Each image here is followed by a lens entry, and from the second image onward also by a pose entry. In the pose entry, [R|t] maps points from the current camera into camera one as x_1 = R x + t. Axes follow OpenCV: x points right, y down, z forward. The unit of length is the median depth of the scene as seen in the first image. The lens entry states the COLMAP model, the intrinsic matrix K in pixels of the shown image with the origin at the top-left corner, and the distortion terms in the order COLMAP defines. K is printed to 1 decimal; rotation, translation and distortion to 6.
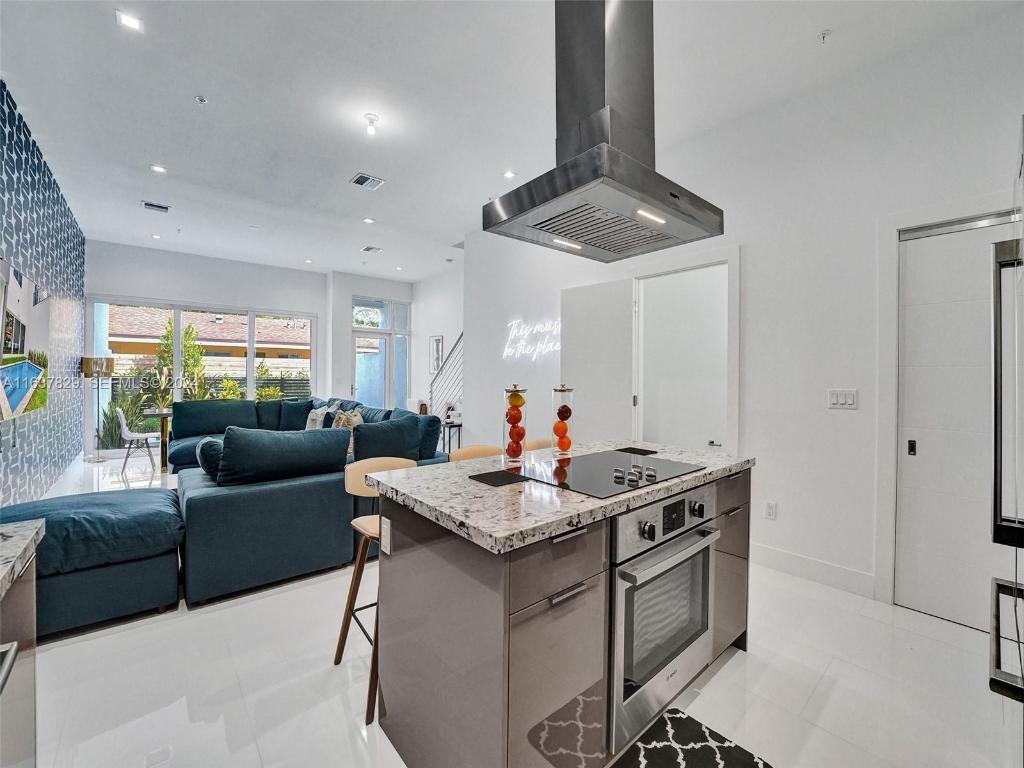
lens RADIAL K [[422.2, 0, 512.3], [0, 422.2, 378.1], [0, 0, 1]] dist [-0.030208, 0.000047]
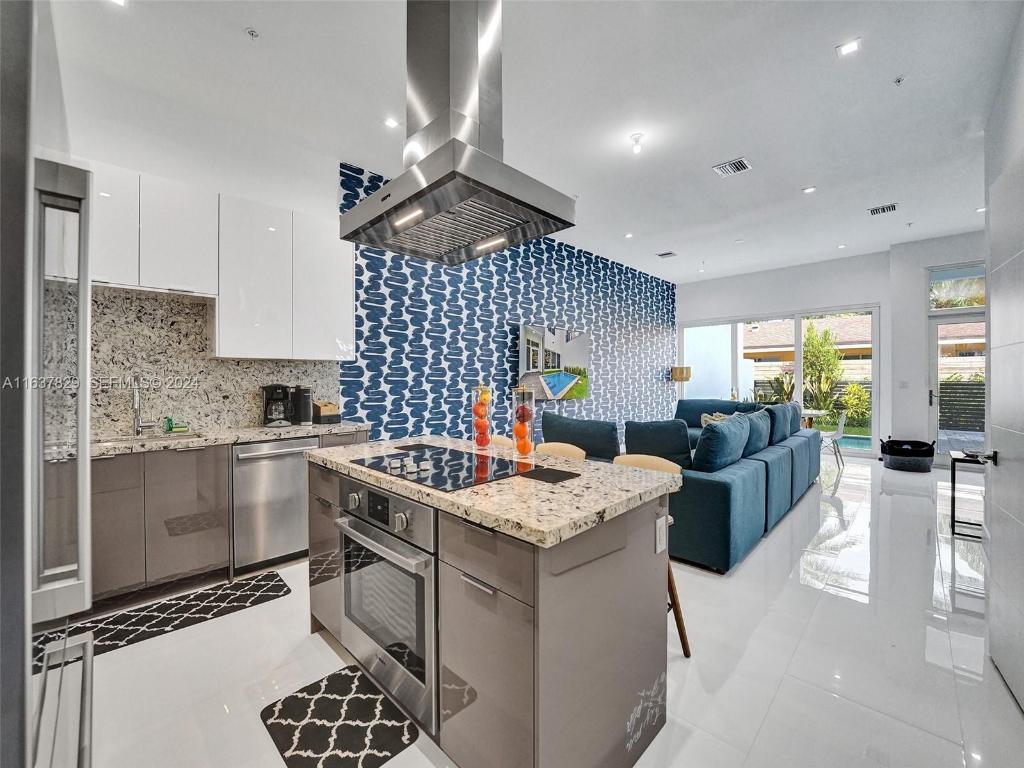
lens RADIAL K [[413.9, 0, 512.0], [0, 413.9, 384.0], [0, 0, 1]] dist [-0.030655, 0.000150]
pose [[0.088424, 0.001684, -0.996082, 0.285500], [0.001392, 0.999997, 0.001814, 0.002896], [0.996082, -0.001547, 0.088421, 0.245915]]
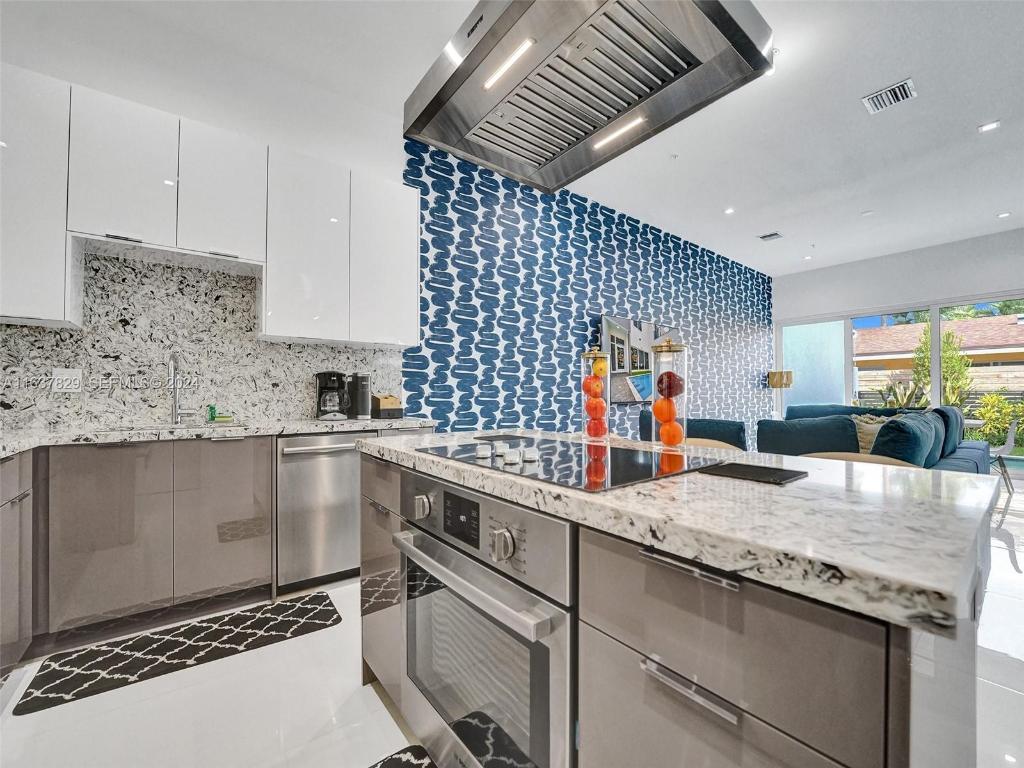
lens RADIAL K [[417.3, 0, 512.6], [0, 417.3, 397.9], [0, 0, 1]] dist [-0.031910, 0.000116]
pose [[-0.047906, -0.004243, -0.998843, 0.205236], [-0.002374, 0.999989, -0.004134, 0.027531], [0.998849, 0.002174, -0.047916, 0.220385]]
